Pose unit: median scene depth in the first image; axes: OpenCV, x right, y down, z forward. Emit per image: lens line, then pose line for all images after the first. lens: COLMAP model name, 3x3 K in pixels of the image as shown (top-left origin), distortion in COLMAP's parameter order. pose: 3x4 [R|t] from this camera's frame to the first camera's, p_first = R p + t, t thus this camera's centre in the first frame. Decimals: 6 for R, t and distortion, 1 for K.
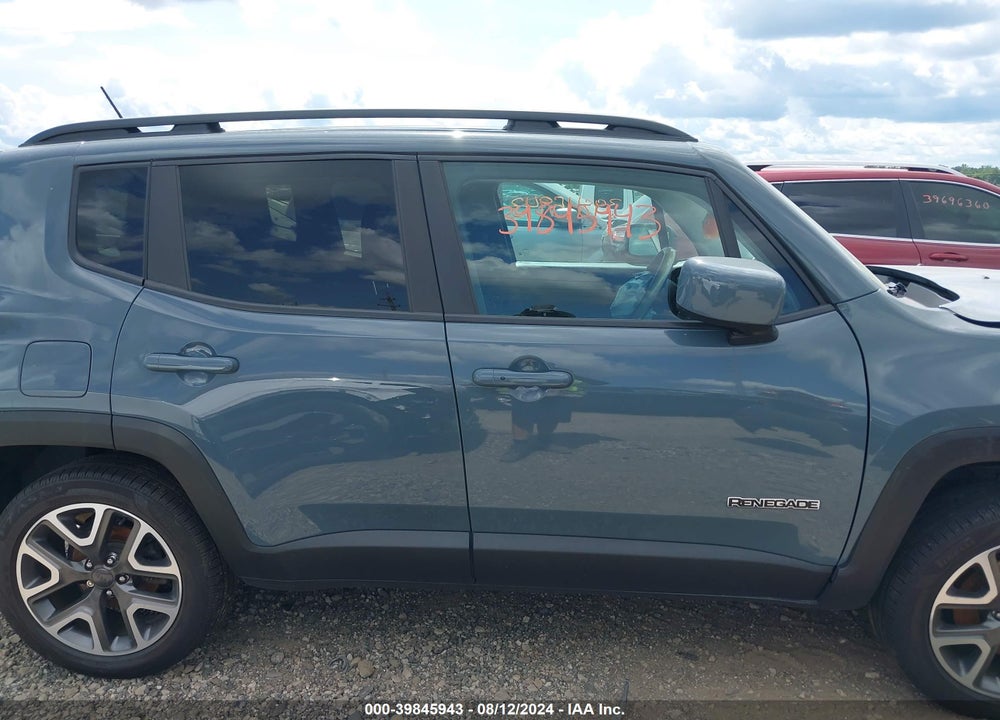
lens RADIAL K [[795.6, 0, 504.0], [0, 795.6, 359.5], [0, 0, 1]] dist [0.011515, -0.012254]
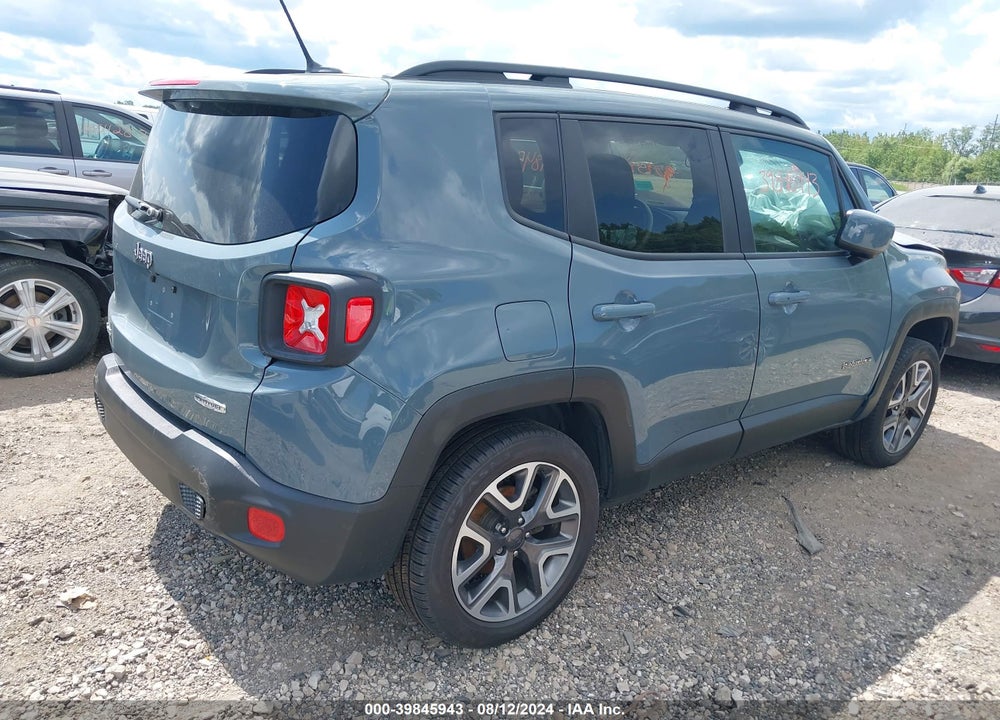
lens RADIAL K [[795.6, 0, 498.3], [0, 795.6, 364.7], [0, 0, 1]] dist [0.011515, -0.012254]
pose [[0.715938, -0.137848, 0.684420, -1.190136], [0.083206, 0.990174, 0.112392, -0.053716], [-0.693188, -0.023518, 0.720373, 0.315588]]
